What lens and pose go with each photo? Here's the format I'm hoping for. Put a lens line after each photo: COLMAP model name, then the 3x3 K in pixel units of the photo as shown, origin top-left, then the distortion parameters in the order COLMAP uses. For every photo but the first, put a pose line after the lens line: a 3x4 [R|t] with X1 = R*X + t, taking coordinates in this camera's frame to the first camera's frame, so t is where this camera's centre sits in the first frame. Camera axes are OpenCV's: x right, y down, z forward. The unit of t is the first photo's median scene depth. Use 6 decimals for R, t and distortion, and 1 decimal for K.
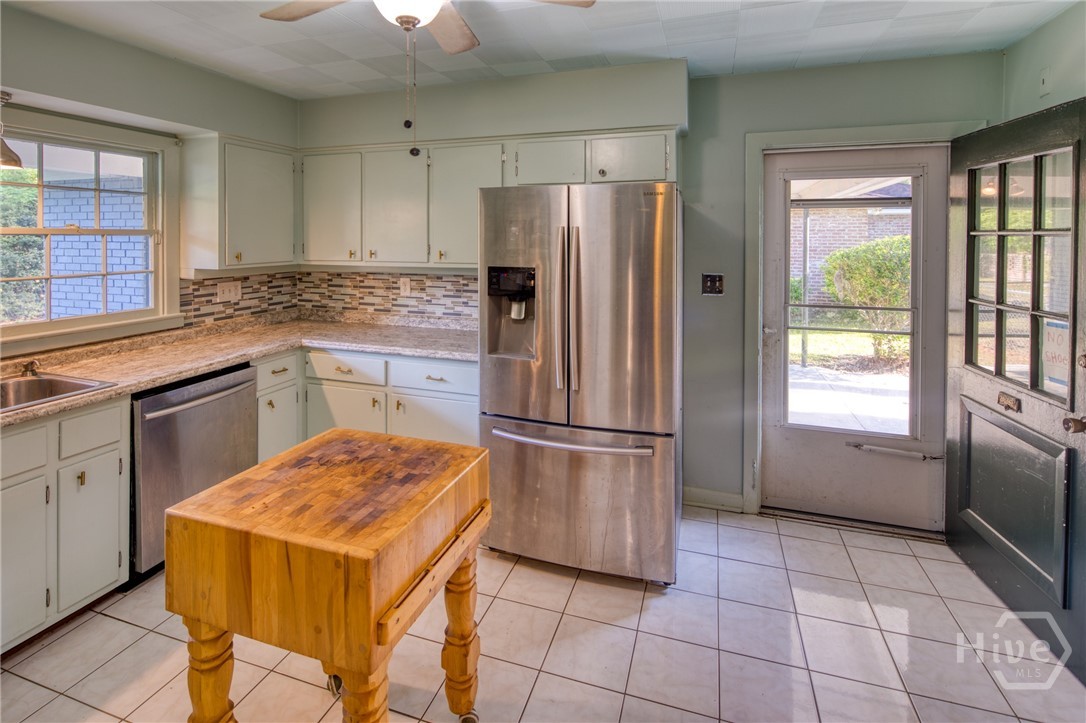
lens RADIAL K [[520.5, 0, 541.8], [0, 520.5, 241.2], [0, 0, 1]] dist [0.016134, -0.000280]
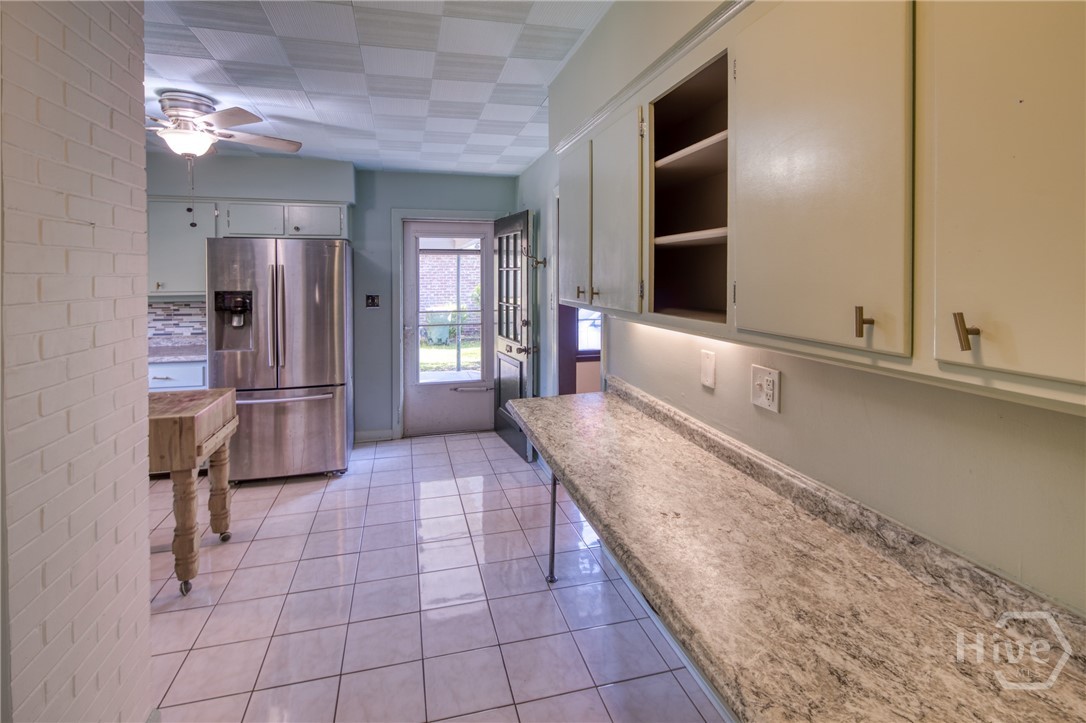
lens RADIAL K [[520.5, 0, 536.2], [0, 520.5, 279.4], [0, 0, 1]] dist [0.016134, -0.000280]
pose [[0.839883, -0.011079, 0.542654, -0.120815], [0.009084, 0.999939, 0.006355, 0.010917], [-0.542691, -0.000408, 0.839932, -0.632160]]
